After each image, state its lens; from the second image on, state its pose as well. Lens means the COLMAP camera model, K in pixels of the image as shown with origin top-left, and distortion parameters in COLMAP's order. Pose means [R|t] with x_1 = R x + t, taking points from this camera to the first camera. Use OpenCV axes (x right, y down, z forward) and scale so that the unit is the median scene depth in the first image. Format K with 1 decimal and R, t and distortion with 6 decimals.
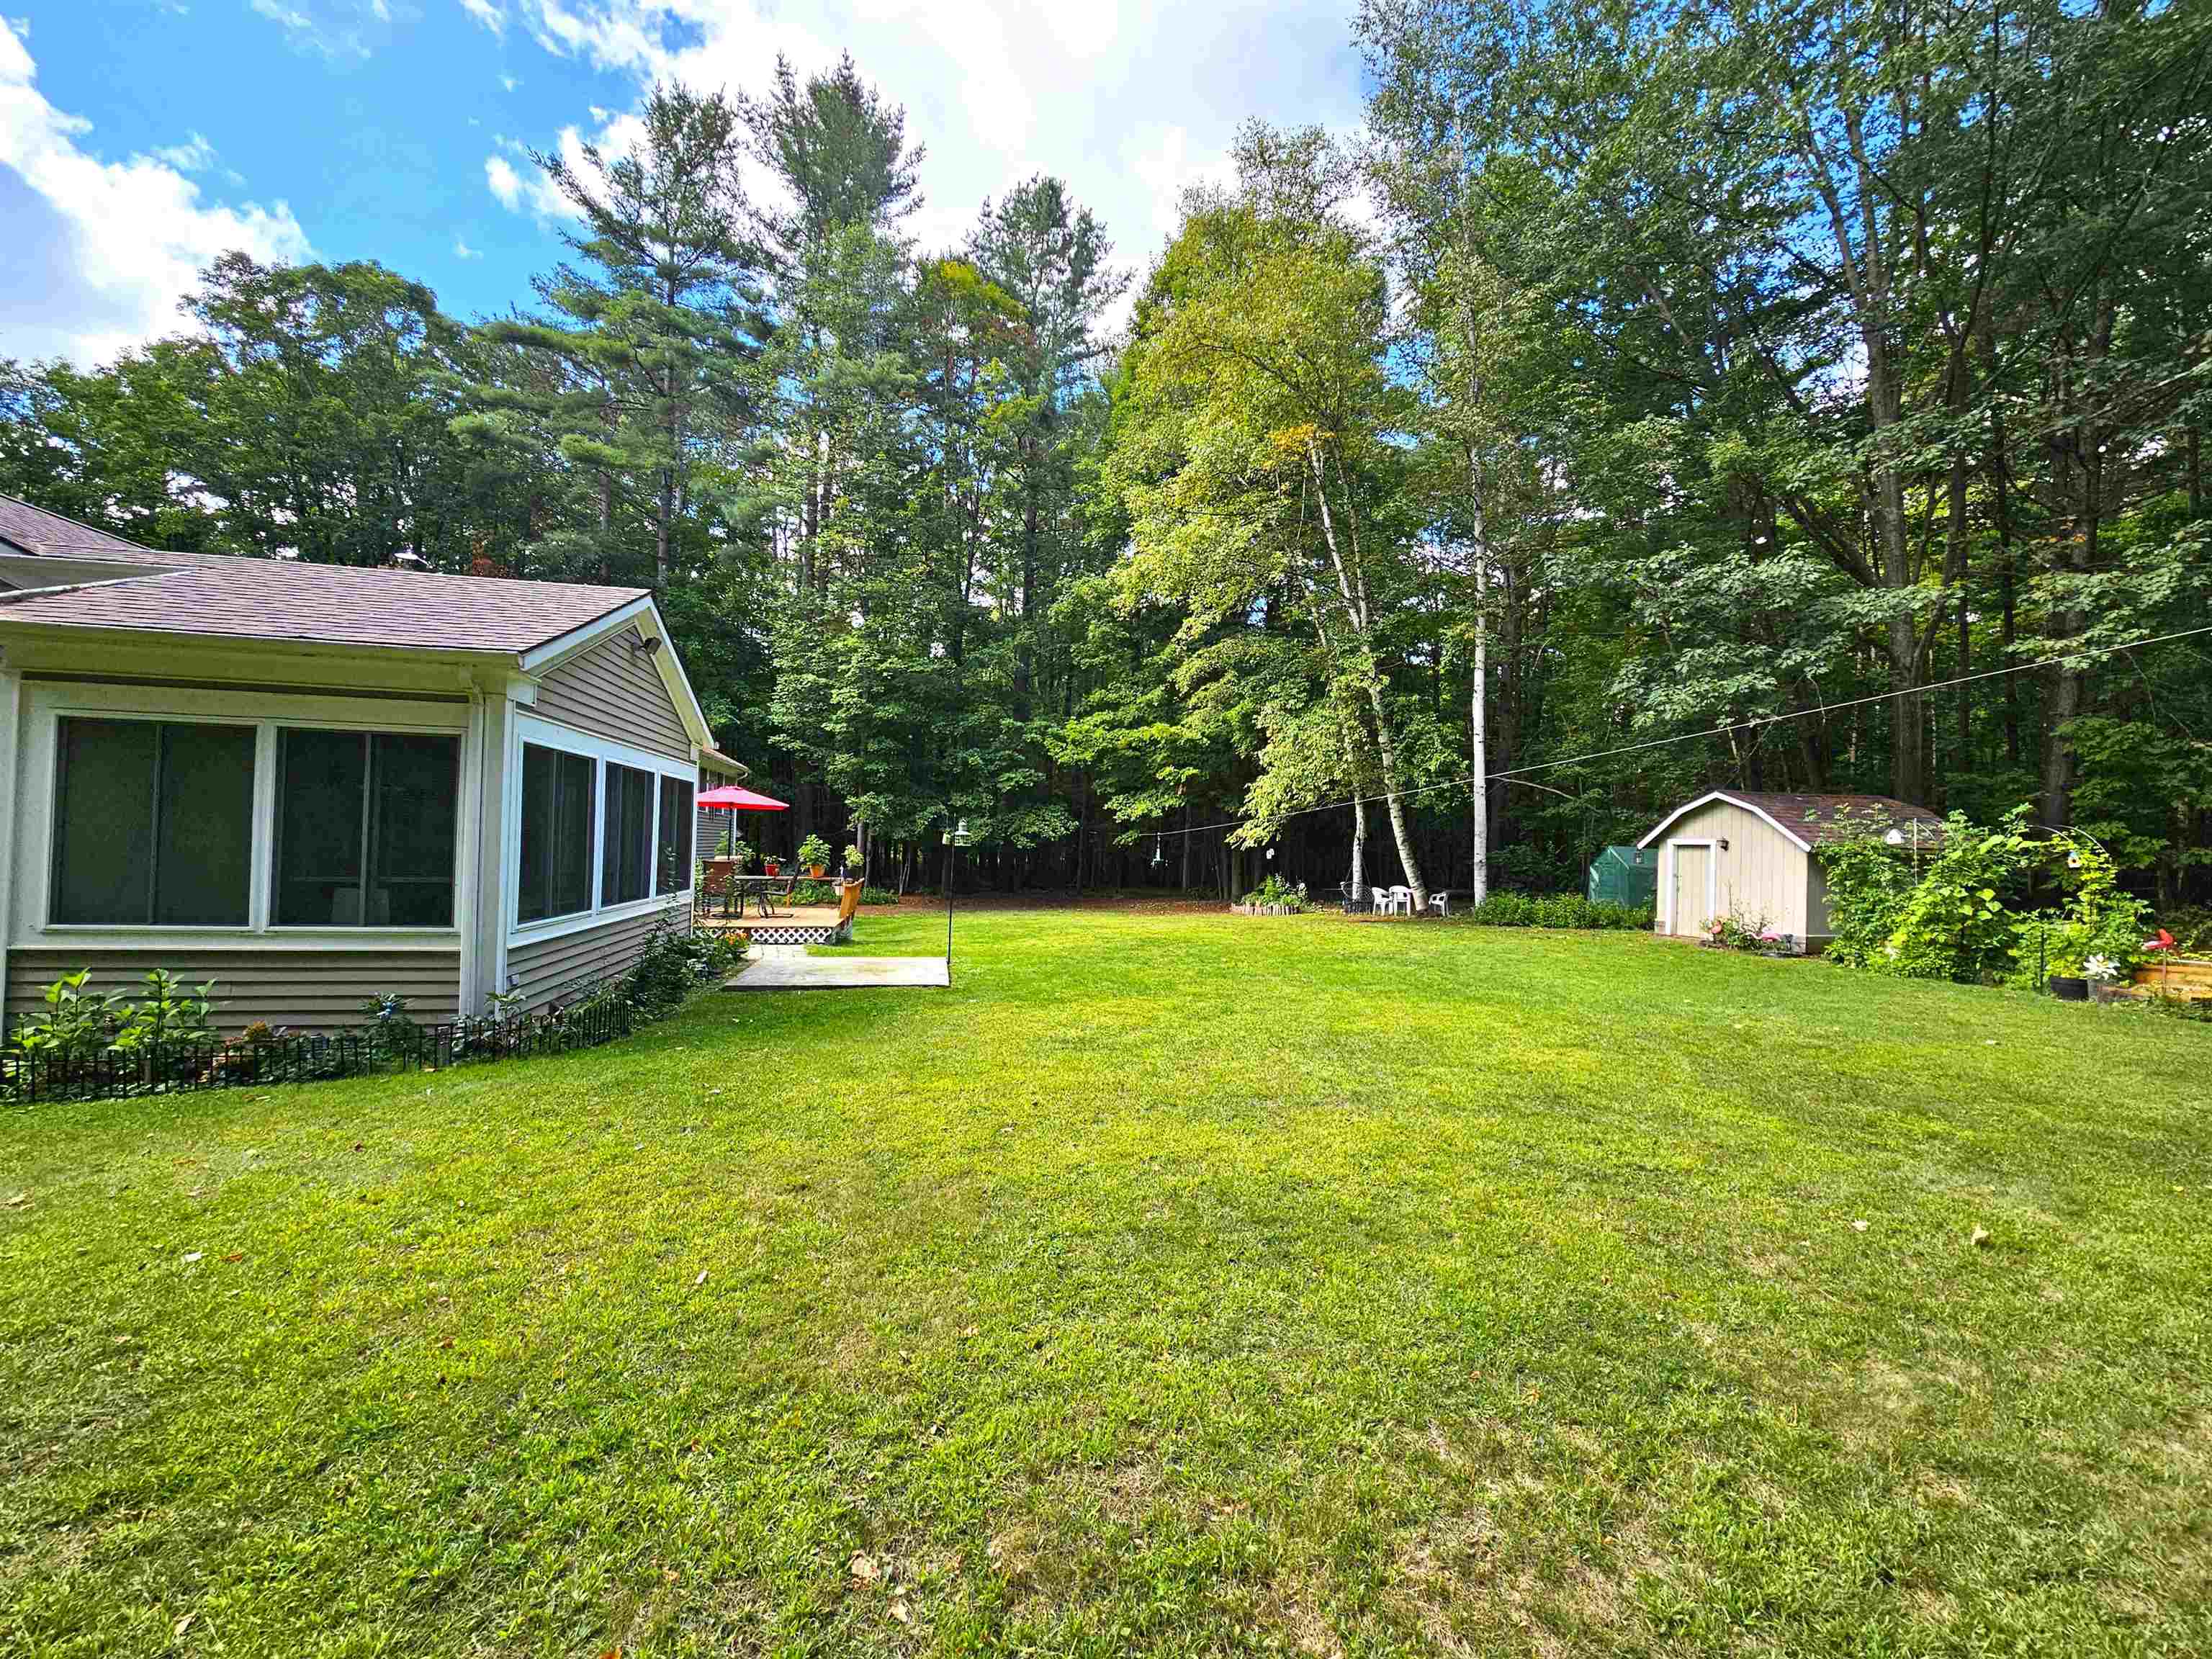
lens RADIAL K [[895.4, 0, 1115.5], [0, 895.4, 832.0], [0, 0, 1]] dist [-0.008475, 0.003933]
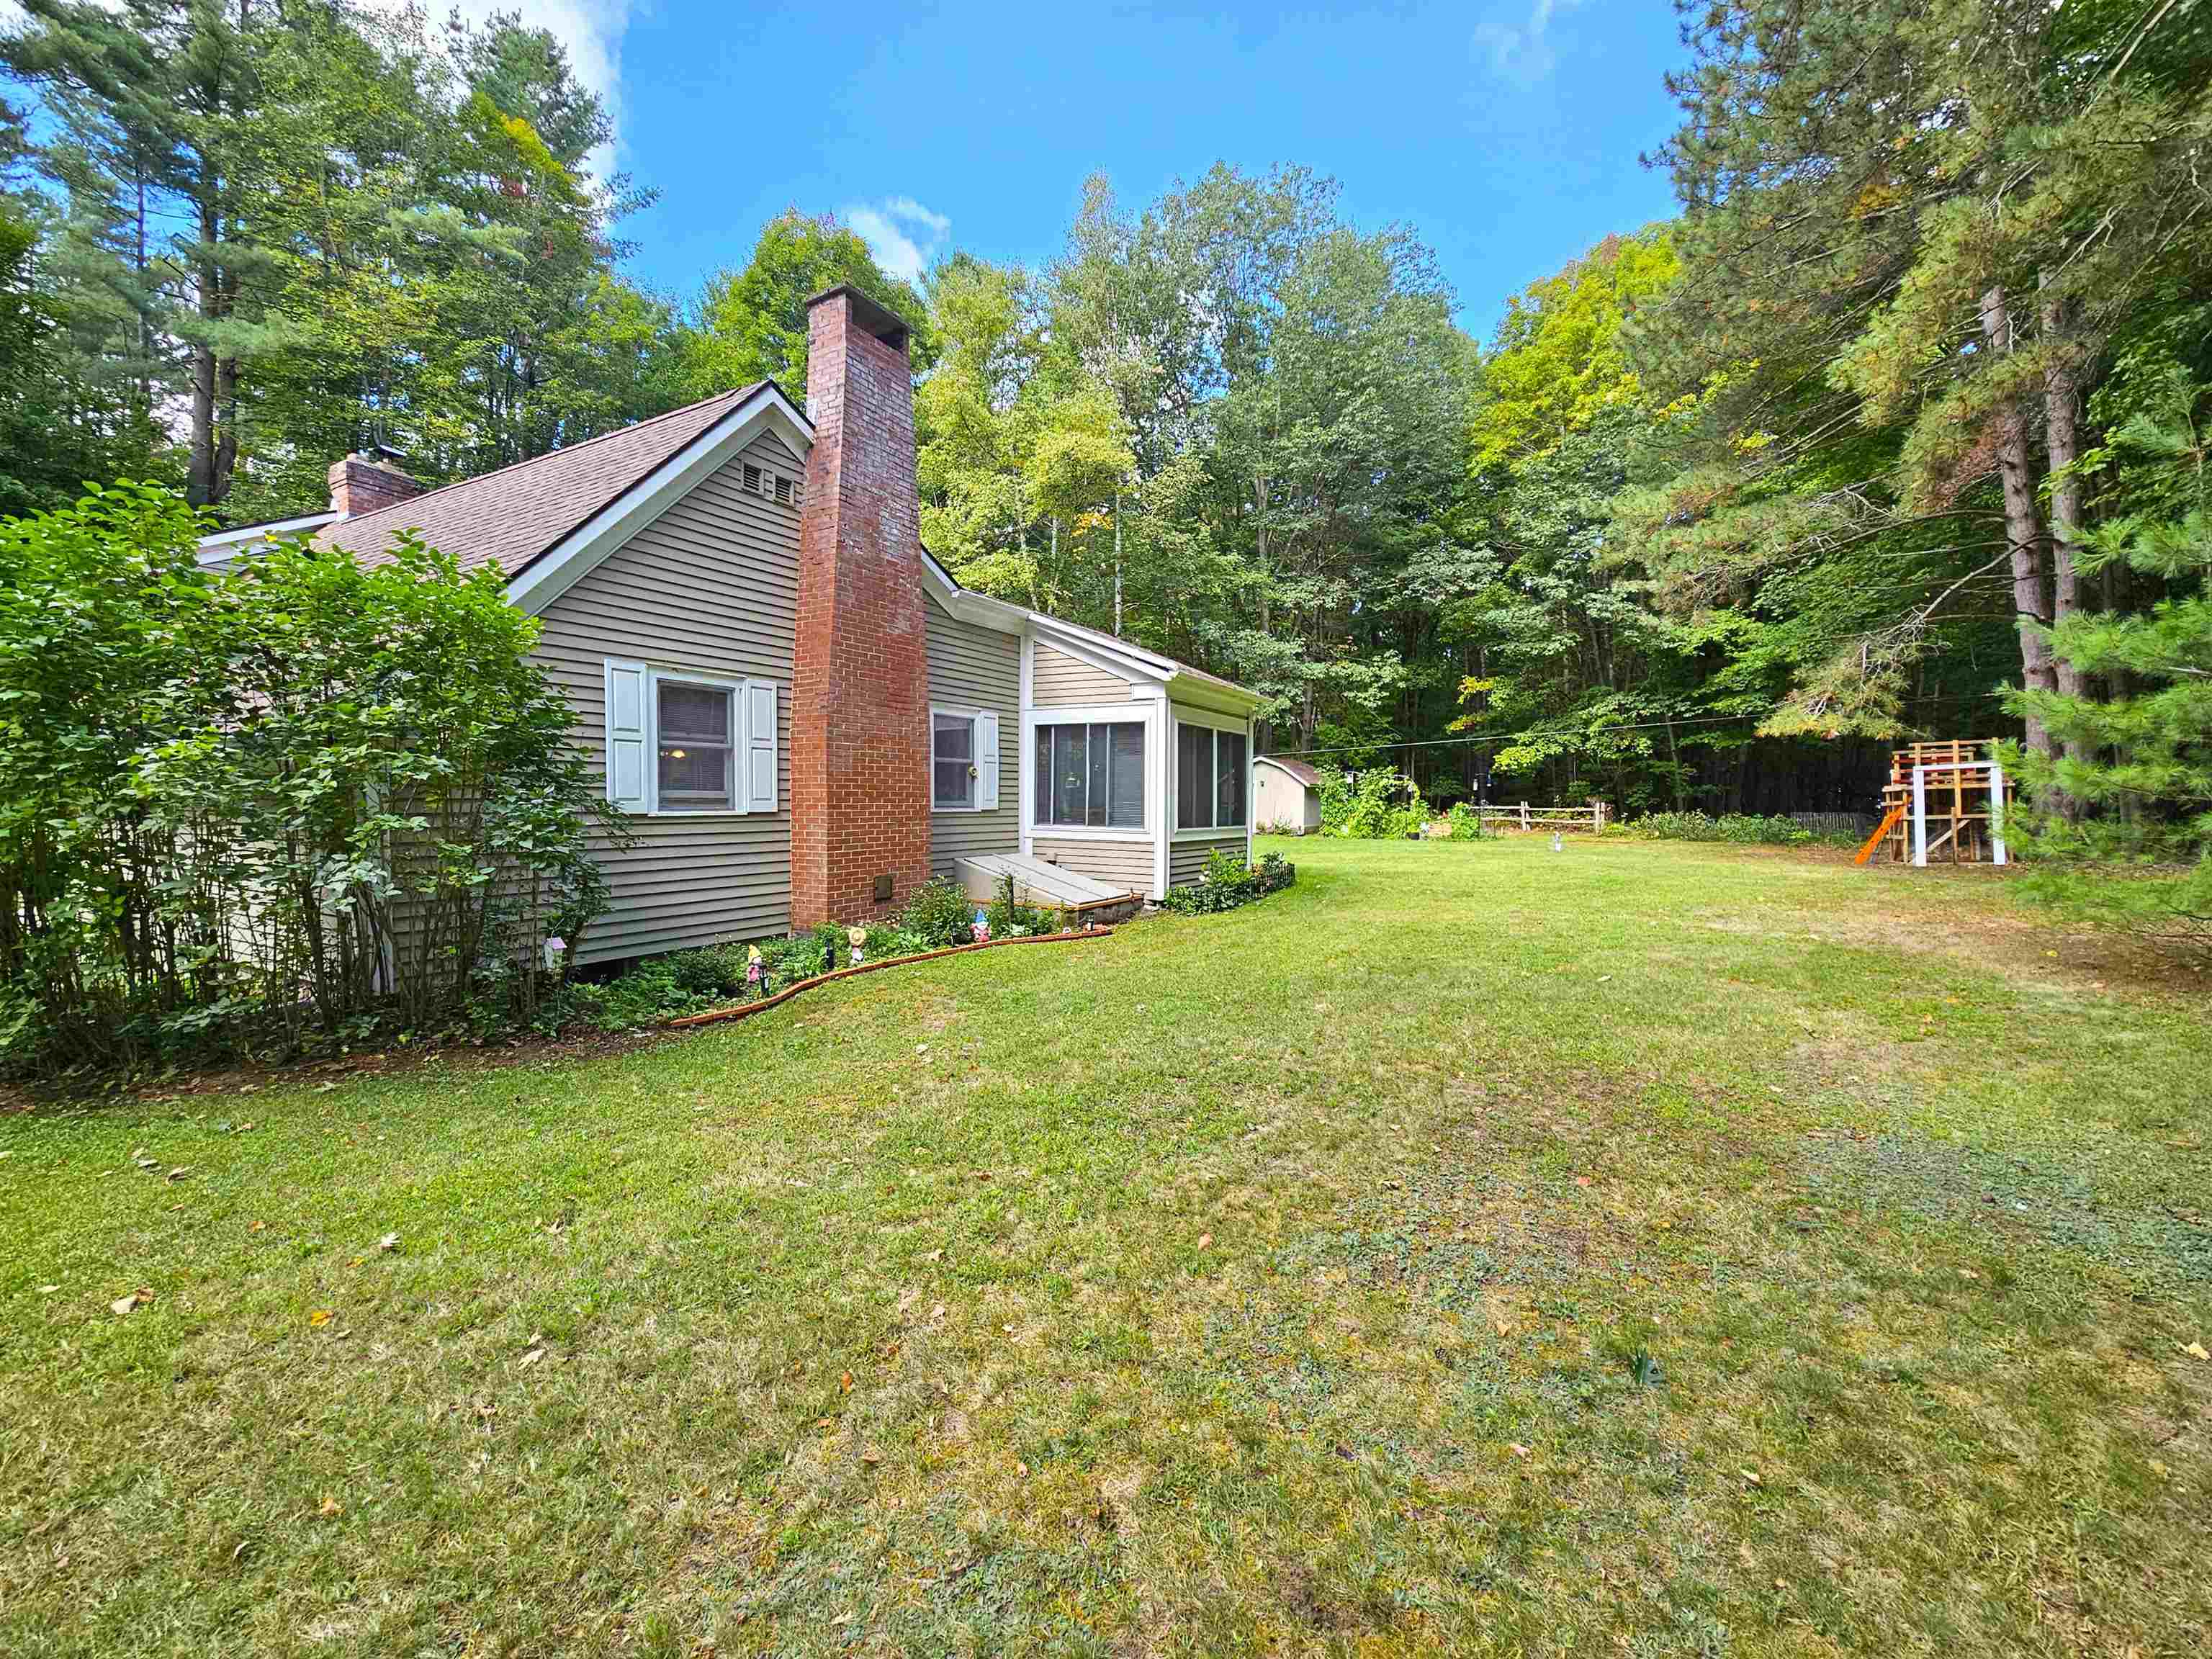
lens RADIAL K [[895.4, 0, 1115.5], [0, 895.4, 832.0], [0, 0, 1]] dist [-0.008475, 0.003933]
pose [[0.651440, -0.048467, 0.757151, -1.133658], [-0.000129, 0.997950, 0.063992, -0.006881], [-0.758700, -0.041785, 0.650098, -0.052408]]
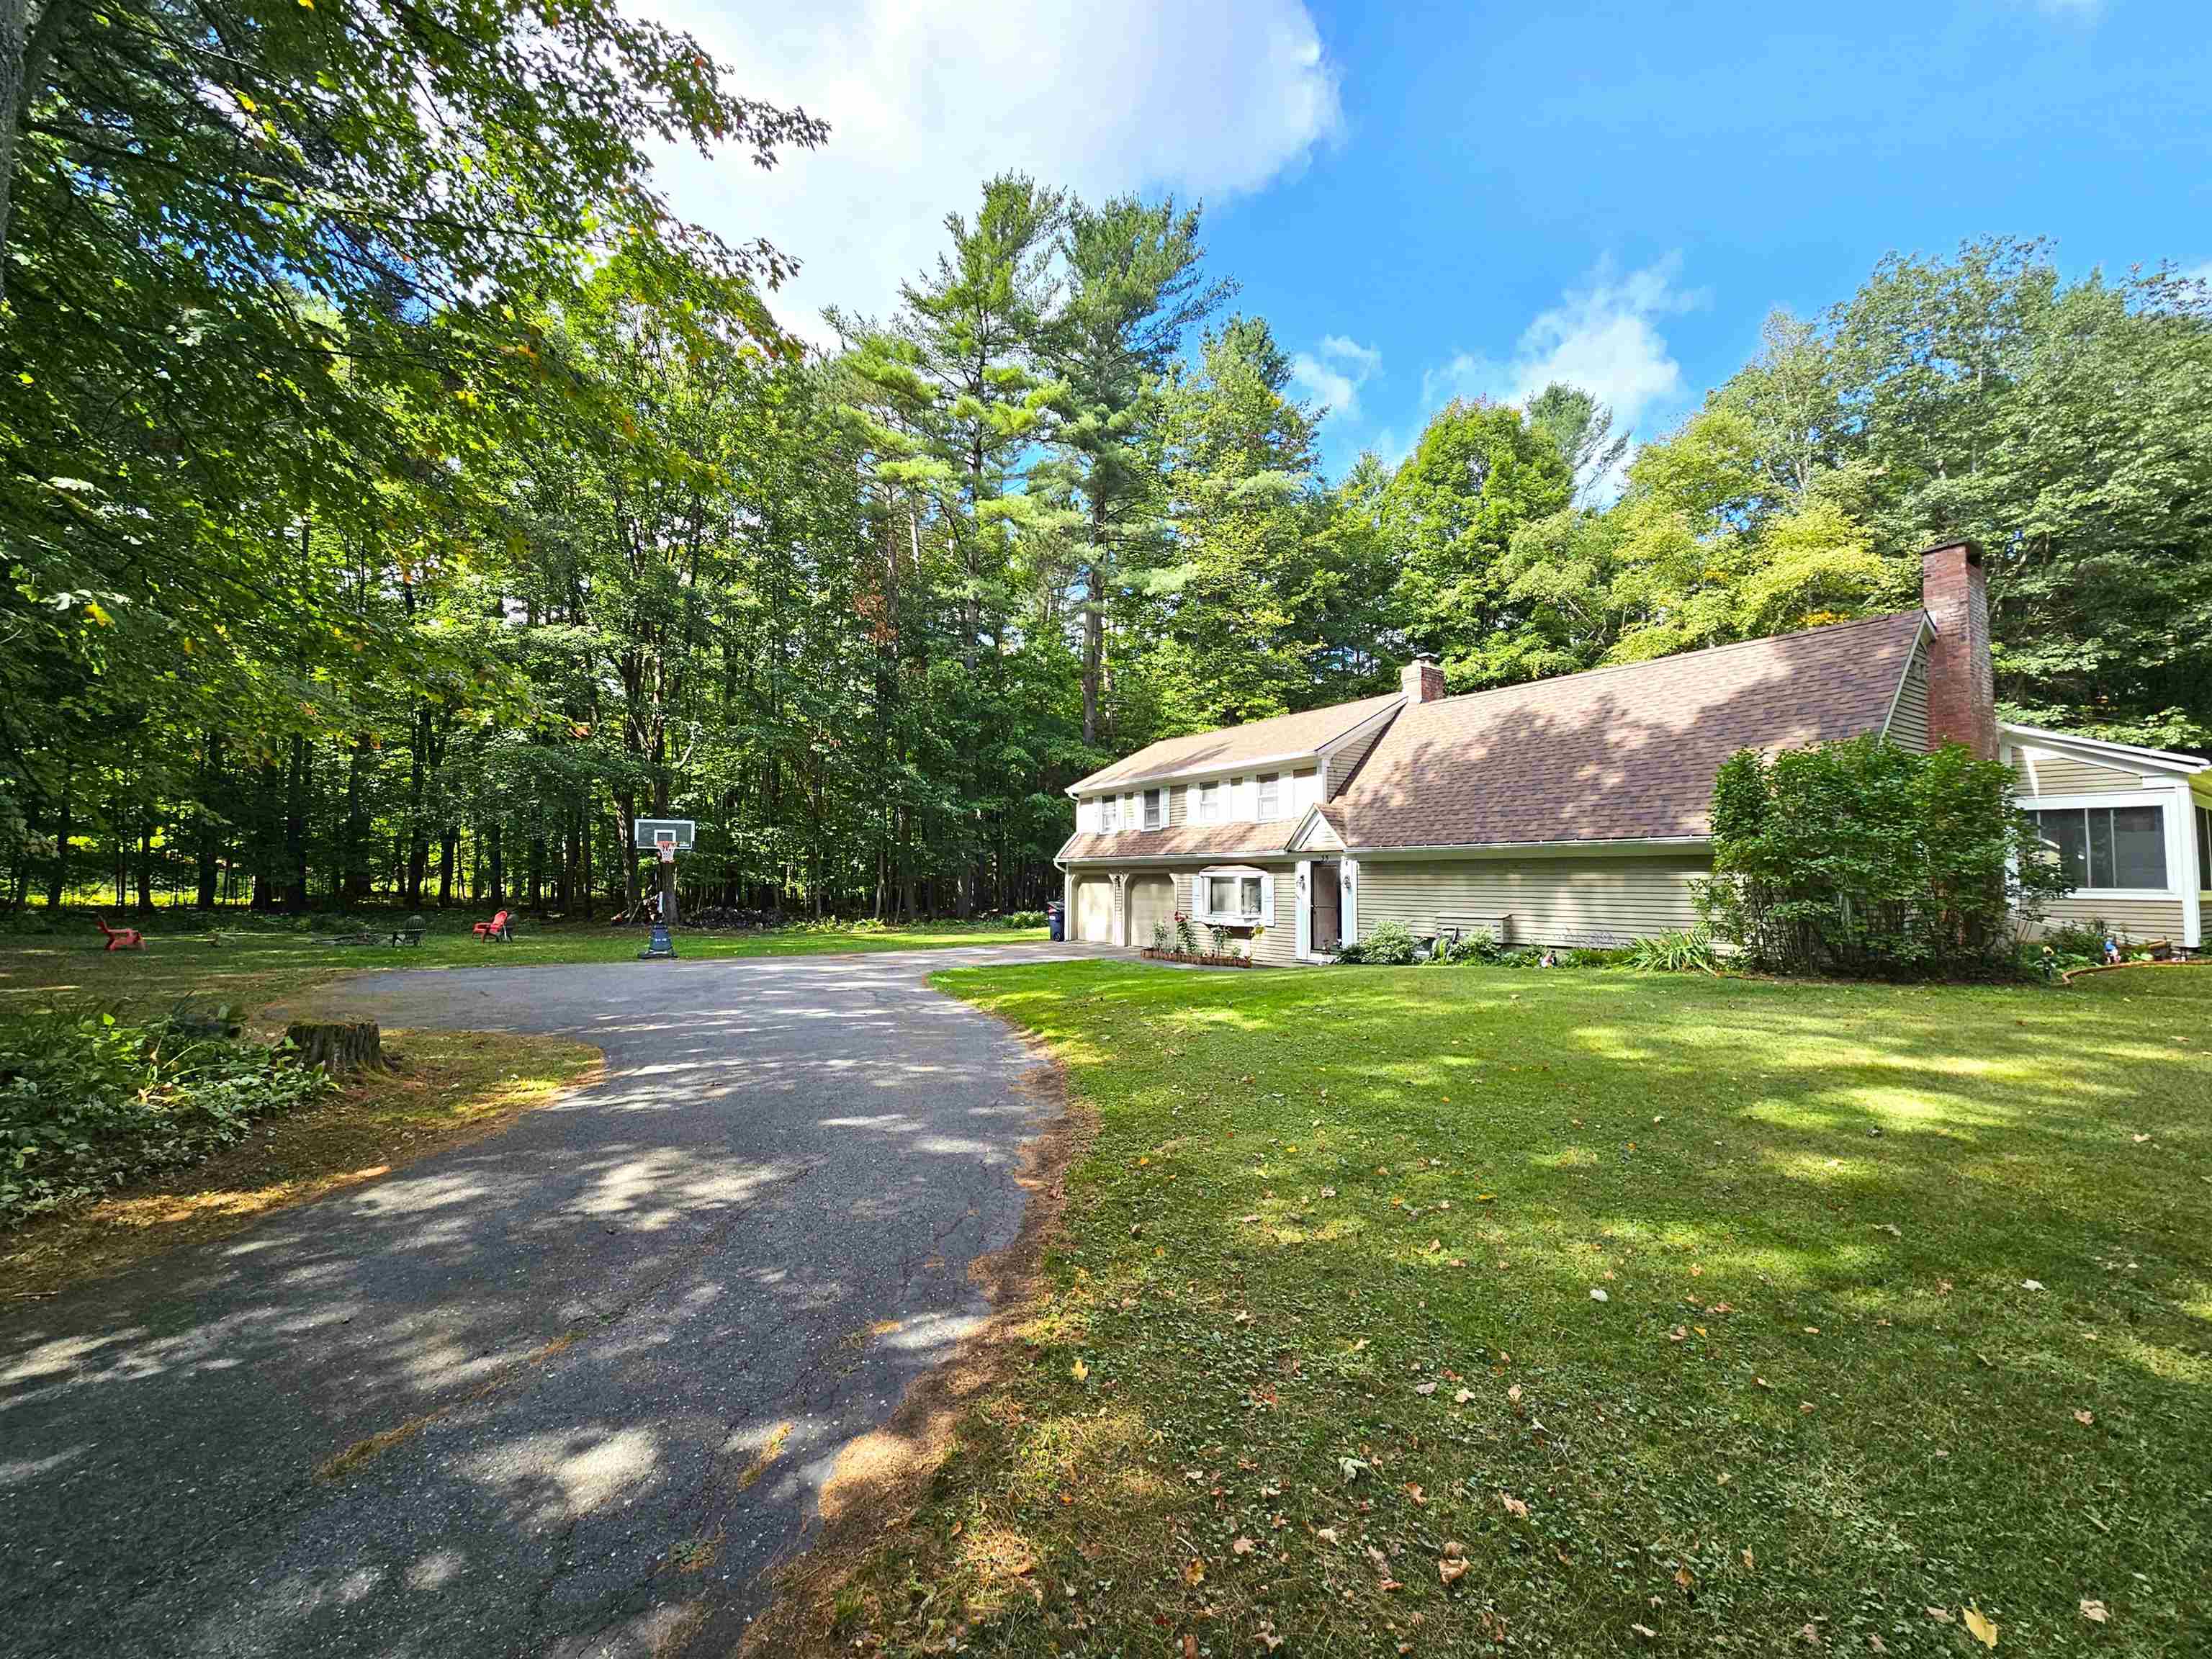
lens RADIAL K [[892.8, 0, 1106.0], [0, 892.8, 829.5], [0, 0, 1]] dist [-0.005628, 0.000158]
pose [[0.923808, -0.000473, 0.382856, -2.008172], [0.013397, 0.999427, -0.031091, -0.012159], [-0.382621, 0.033852, 0.923285, -0.018431]]
